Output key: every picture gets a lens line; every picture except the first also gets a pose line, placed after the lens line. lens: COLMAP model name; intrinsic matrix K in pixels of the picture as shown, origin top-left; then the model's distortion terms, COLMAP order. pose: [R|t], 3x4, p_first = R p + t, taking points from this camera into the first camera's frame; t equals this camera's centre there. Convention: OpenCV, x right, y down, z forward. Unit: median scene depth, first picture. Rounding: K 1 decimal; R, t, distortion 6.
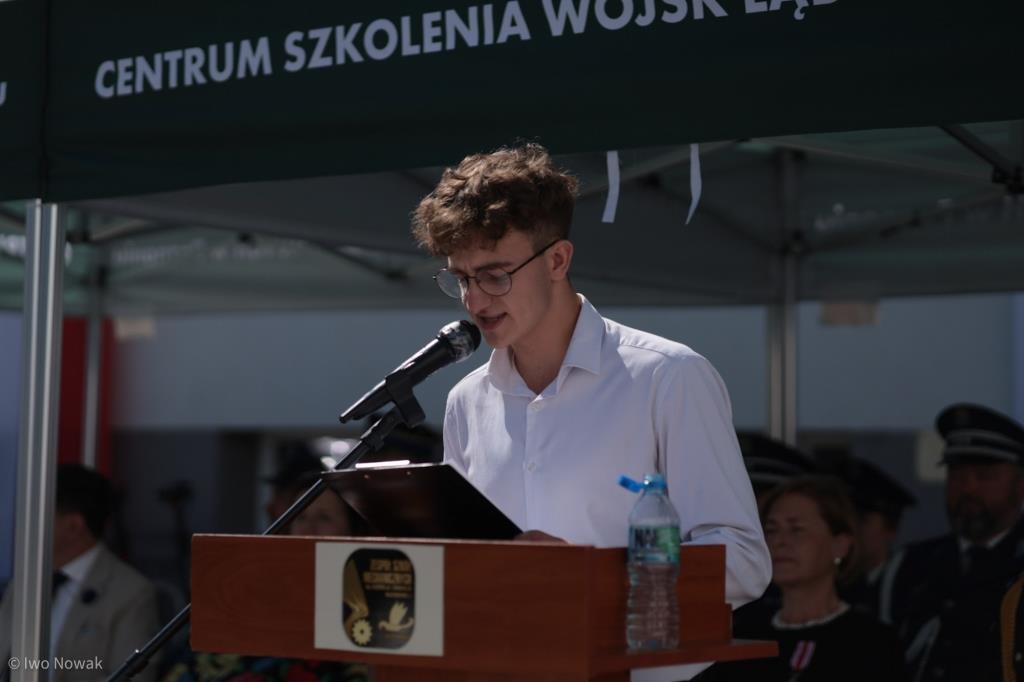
lens RADIAL K [[2646.5, 0, 510.8], [0, 2646.5, 257.6], [0, 0, 1]] dist [0.120129, 0.541204]
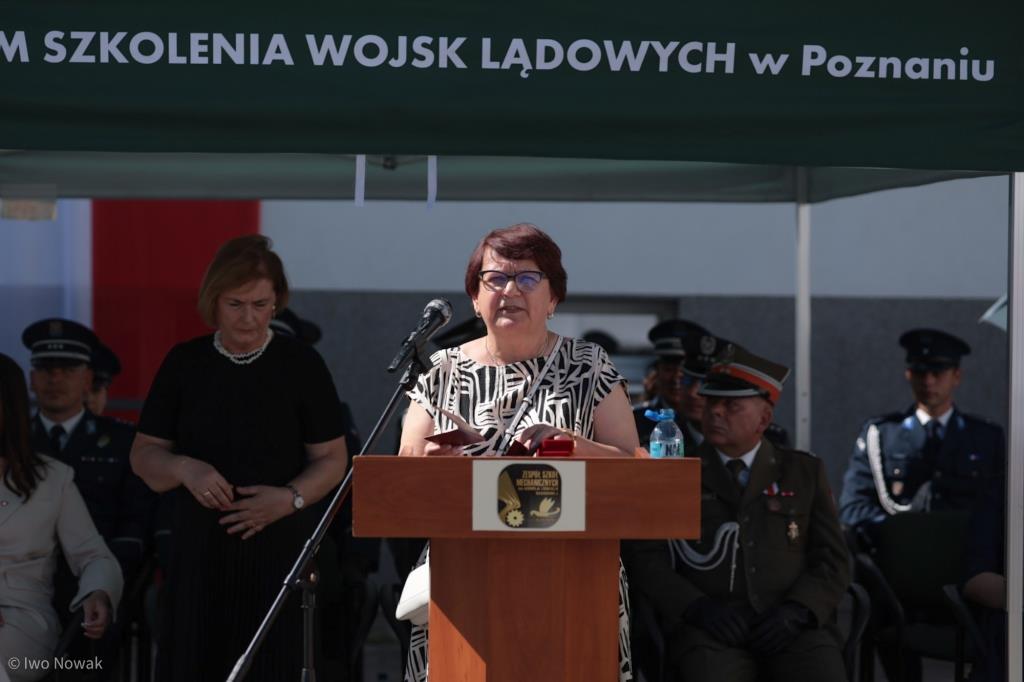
lens RADIAL K [[2407.7, 0, 495.8], [0, 2407.7, 359.2], [0, 0, 1]] dist [0.202972, -0.527774]
pose [[0.769293, -0.021723, 0.638527, -0.689288], [-0.059993, 0.992550, 0.106045, -0.068946], [-0.636074, -0.119887, 0.762258, -0.022104]]
